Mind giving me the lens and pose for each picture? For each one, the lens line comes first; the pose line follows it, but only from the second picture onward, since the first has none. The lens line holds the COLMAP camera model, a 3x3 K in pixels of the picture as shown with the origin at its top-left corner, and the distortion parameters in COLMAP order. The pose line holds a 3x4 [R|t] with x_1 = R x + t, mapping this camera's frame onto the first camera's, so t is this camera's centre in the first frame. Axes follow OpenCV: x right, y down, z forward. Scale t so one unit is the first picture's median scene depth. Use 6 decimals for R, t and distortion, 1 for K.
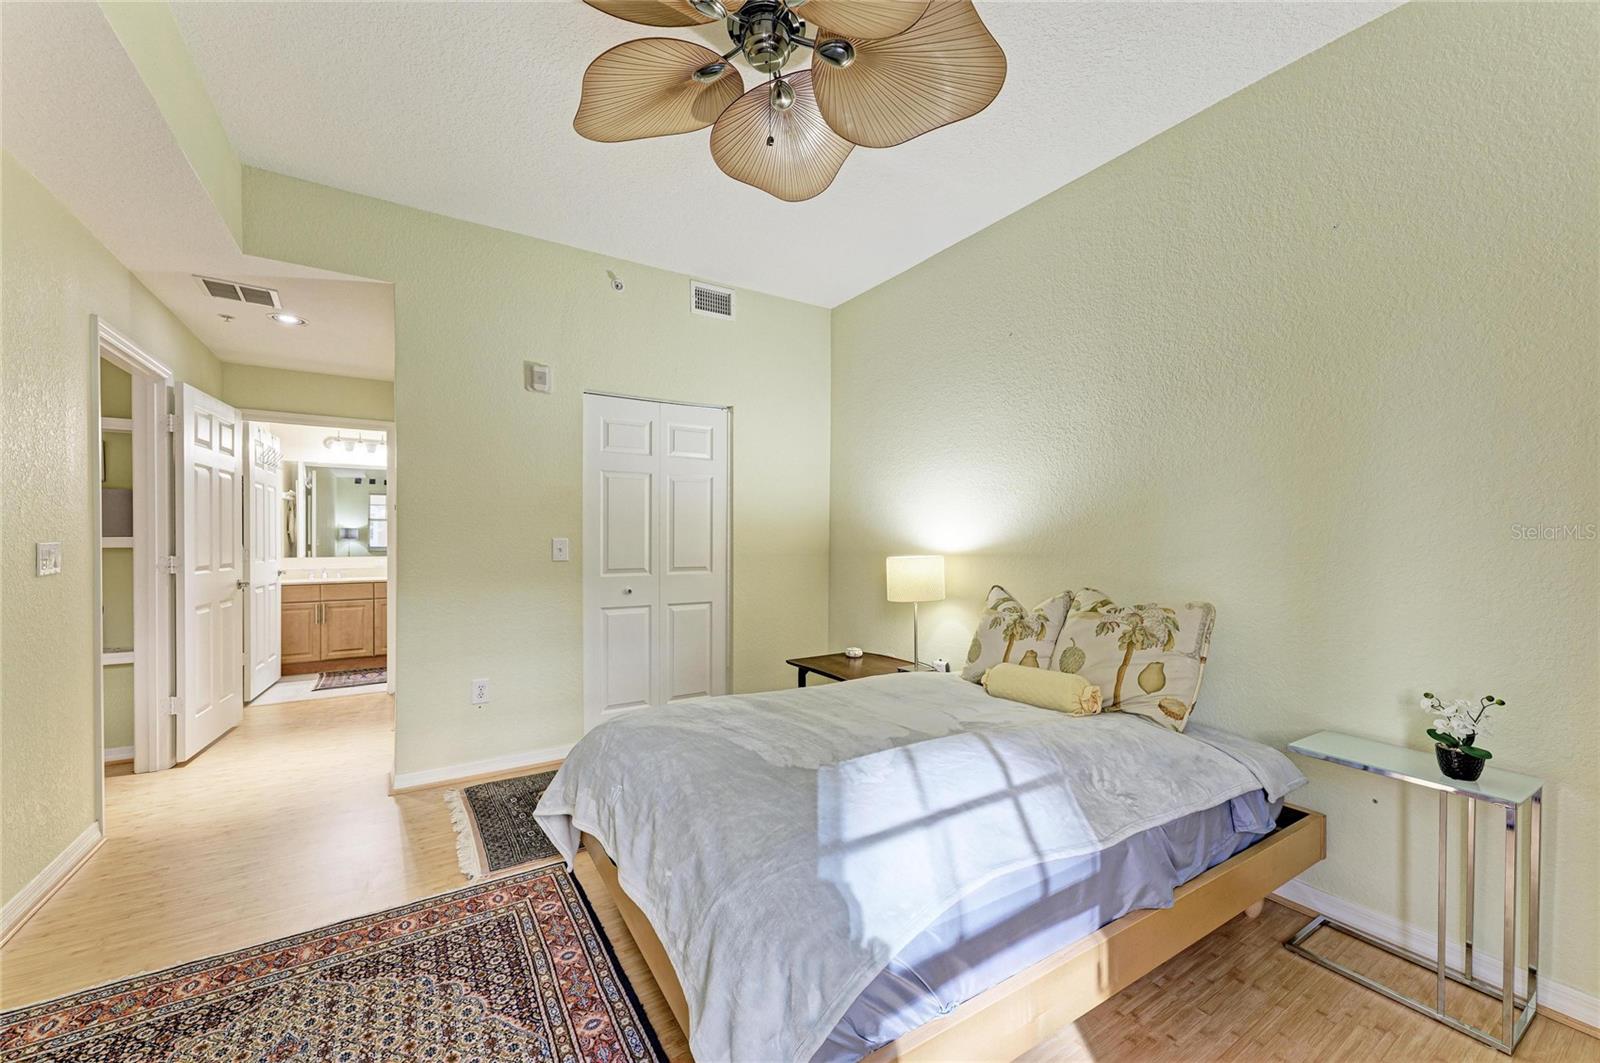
lens RADIAL K [[627.9, 0, 807.5], [0, 627.9, 541.1], [0, 0, 1]] dist [0.024971, -0.009785]
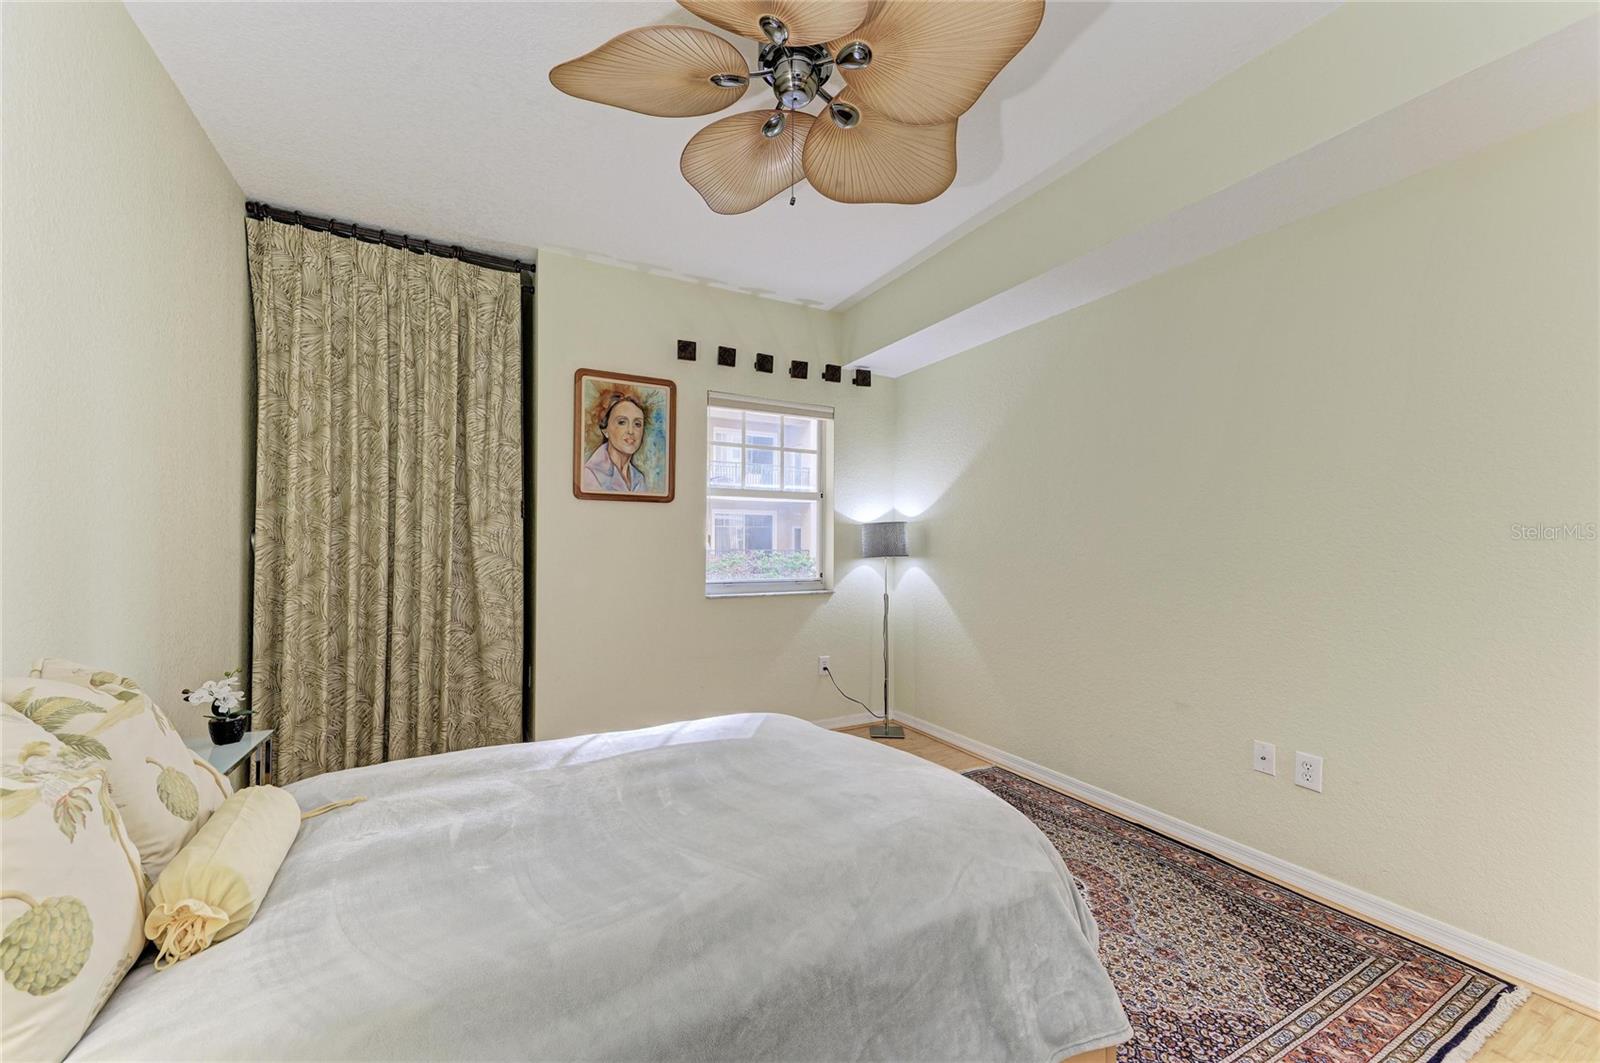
lens RADIAL K [[627.9, 0, 807.5], [0, 627.9, 541.1], [0, 0, 1]] dist [0.024971, -0.009785]
pose [[-0.997989, -0.006750, 0.063034, -0.157662], [-0.006798, 0.999977, -0.000536, -0.022127], [-0.063029, -0.000964, -0.998011, 2.081220]]
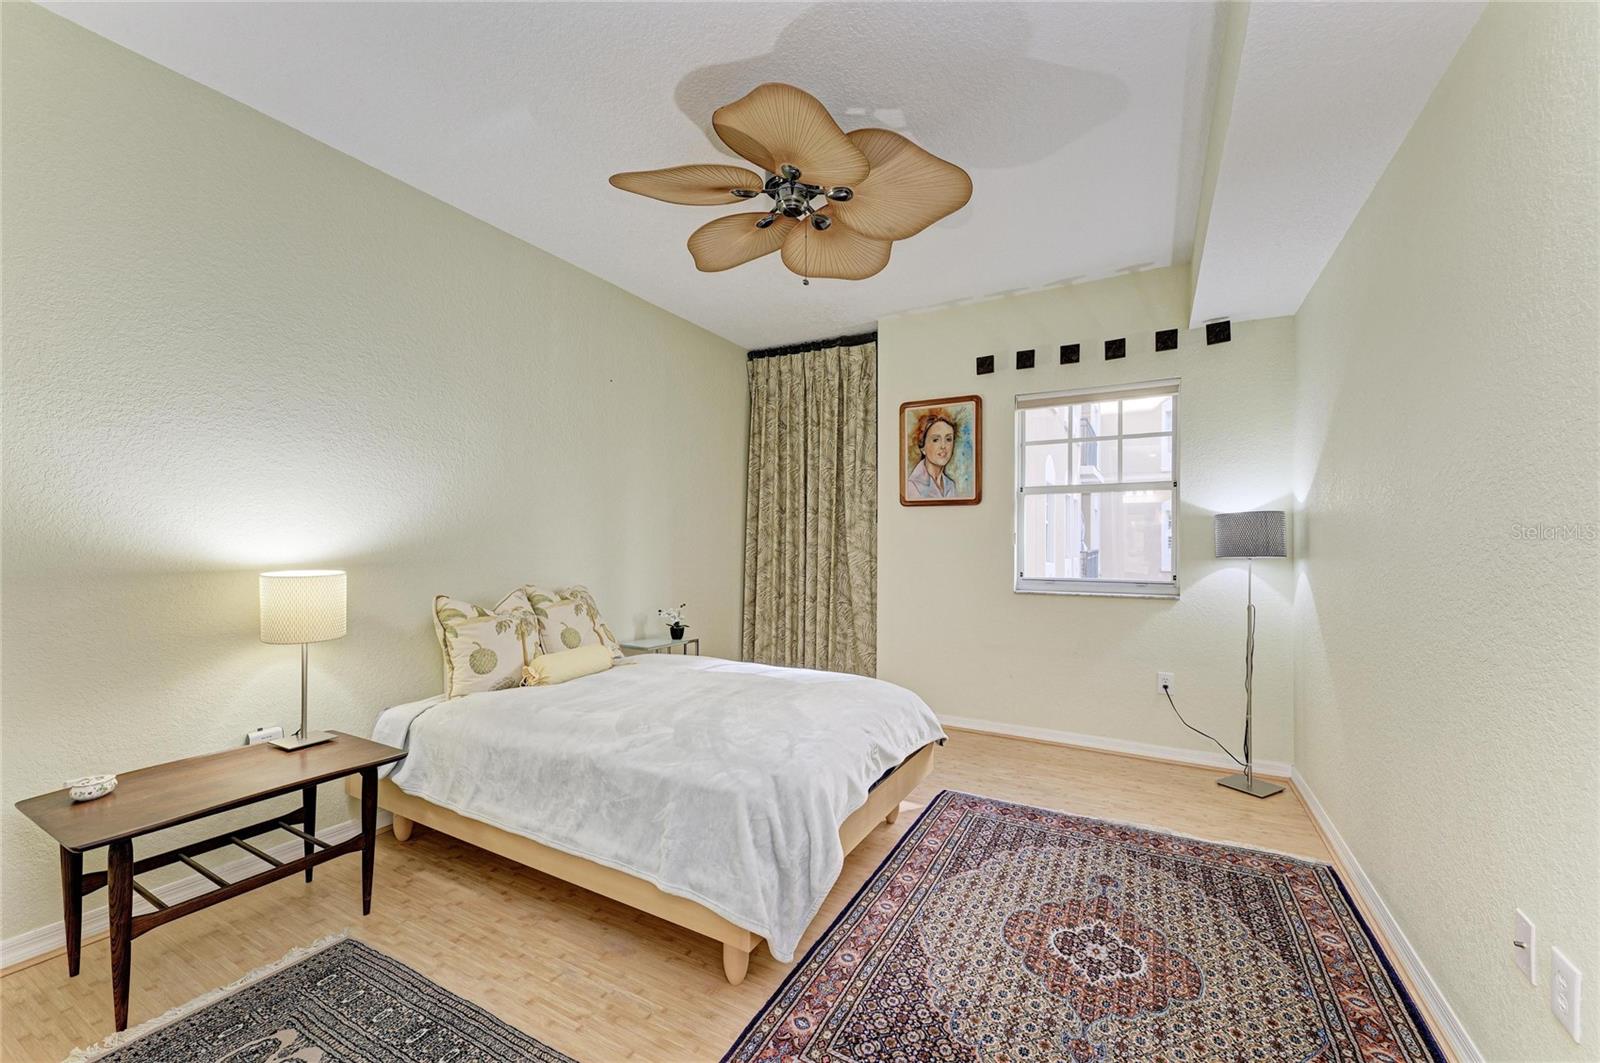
lens RADIAL K [[627.9, 0, 807.5], [0, 627.9, 541.1], [0, 0, 1]] dist [0.024971, -0.009785]
pose [[-0.481608, -0.001729, 0.876385, -1.345207], [0.000227, 0.999998, 0.002097, -0.017711], [-0.876387, 0.001209, -0.481607, 1.683123]]
